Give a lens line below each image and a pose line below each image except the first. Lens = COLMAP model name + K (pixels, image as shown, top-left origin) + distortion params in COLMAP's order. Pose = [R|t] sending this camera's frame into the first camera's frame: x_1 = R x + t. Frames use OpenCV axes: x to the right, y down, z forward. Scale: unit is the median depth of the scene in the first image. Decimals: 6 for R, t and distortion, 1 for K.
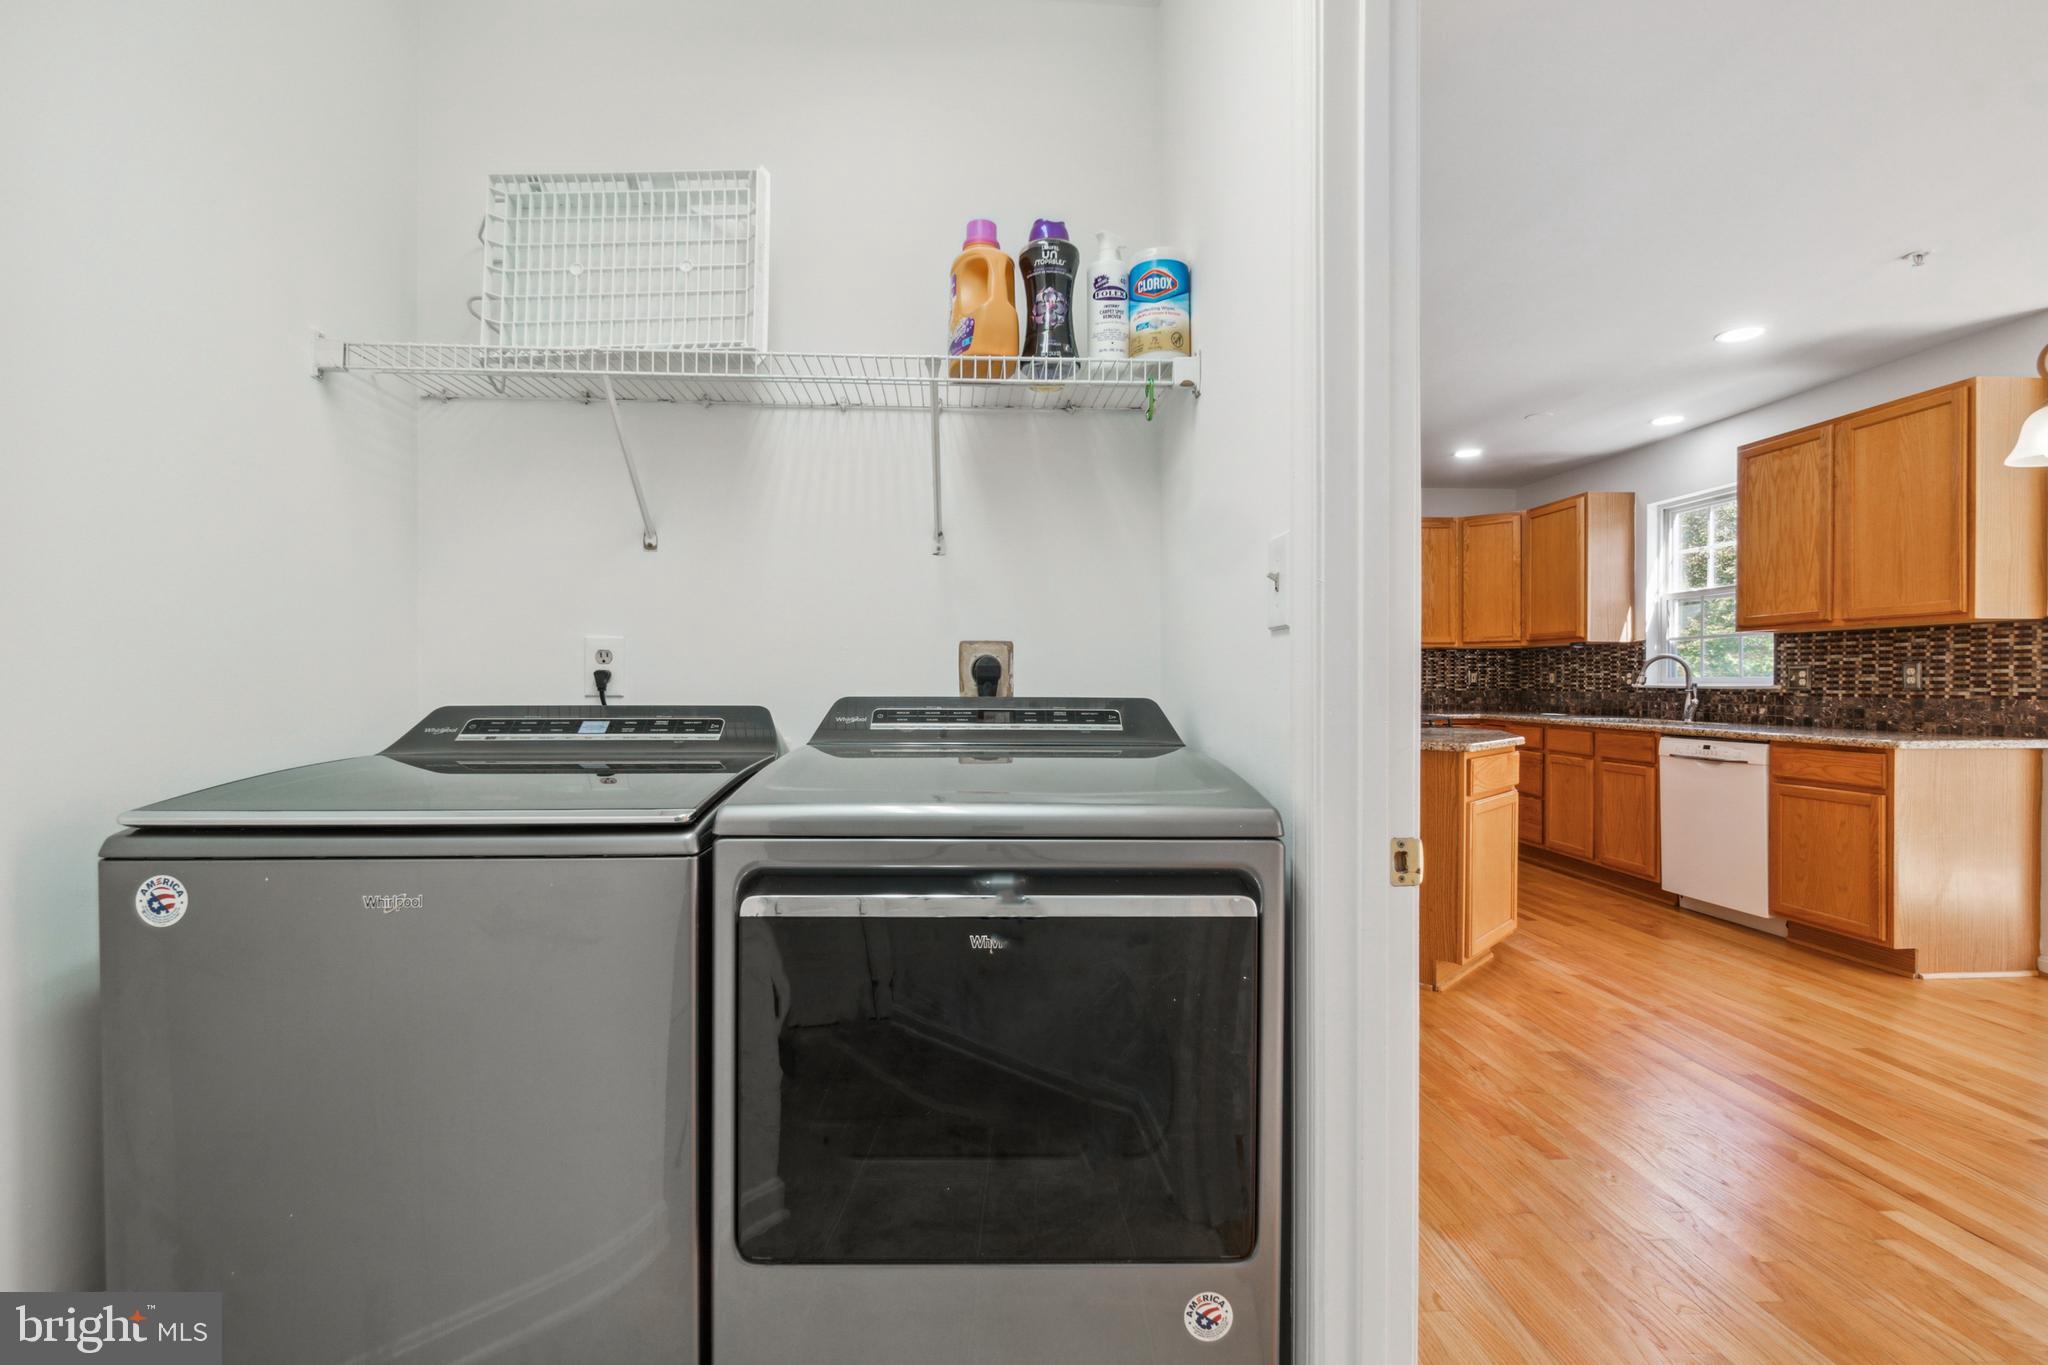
lens RADIAL K [[937.3, 0, 996.3], [0, 937.3, 687.3], [0, 0, 1]] dist [0.000351, -0.000148]
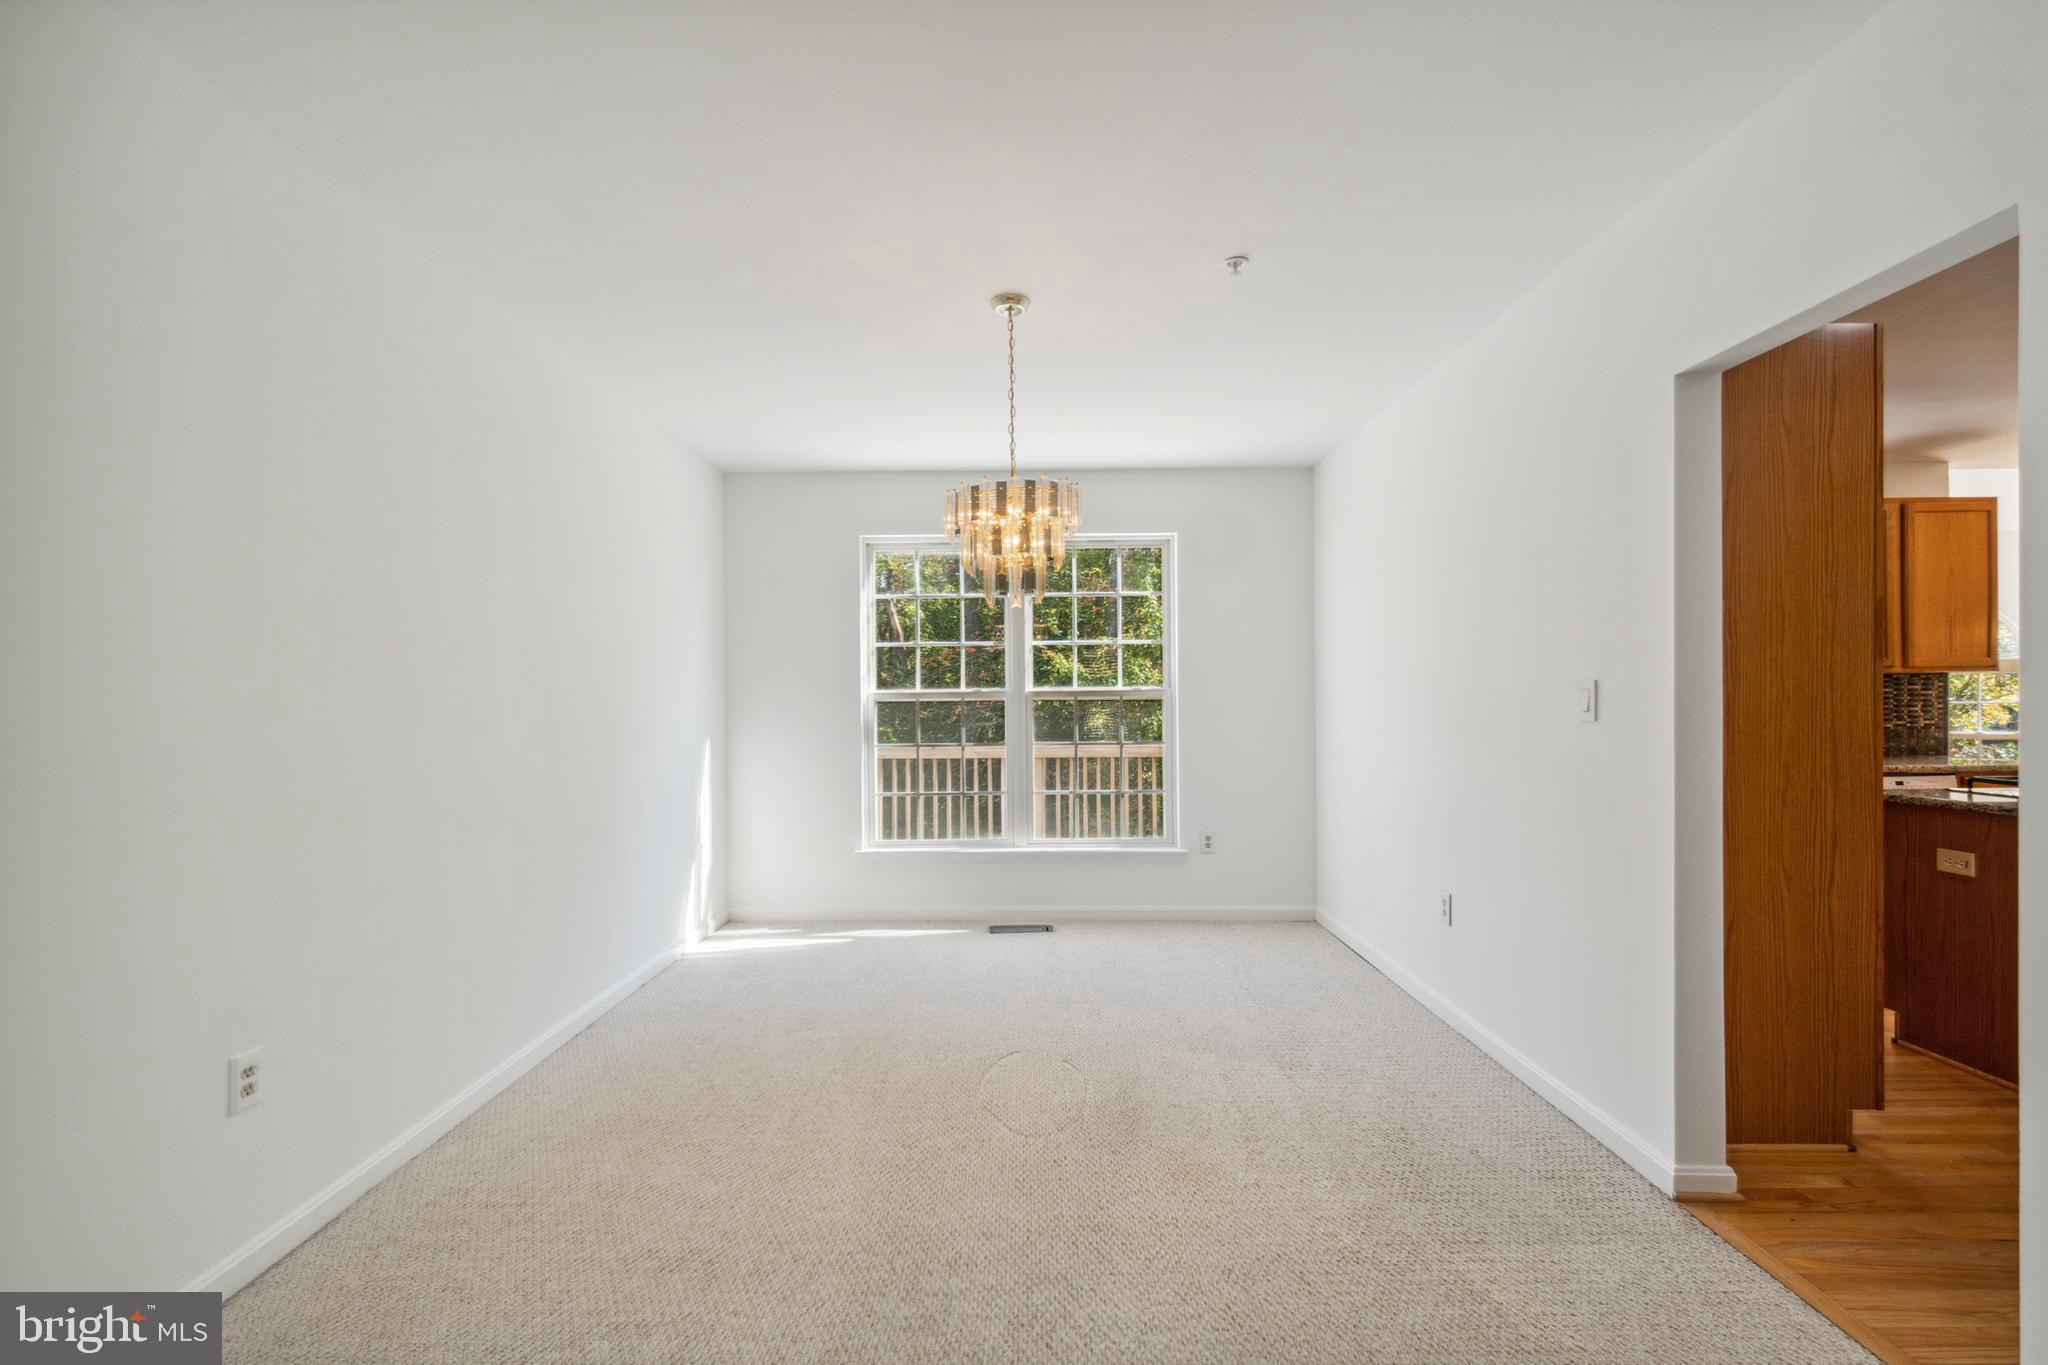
lens RADIAL K [[904.1, 0, 986.8], [0, 904.1, 696.0], [0, 0, 1]] dist [-0.000549, -0.000255]
pose [[0.089265, -0.002622, 0.996004, -0.348309], [0.012255, 0.999924, 0.001534, -0.049203], [-0.995933, 0.012069, 0.089290, 2.006906]]
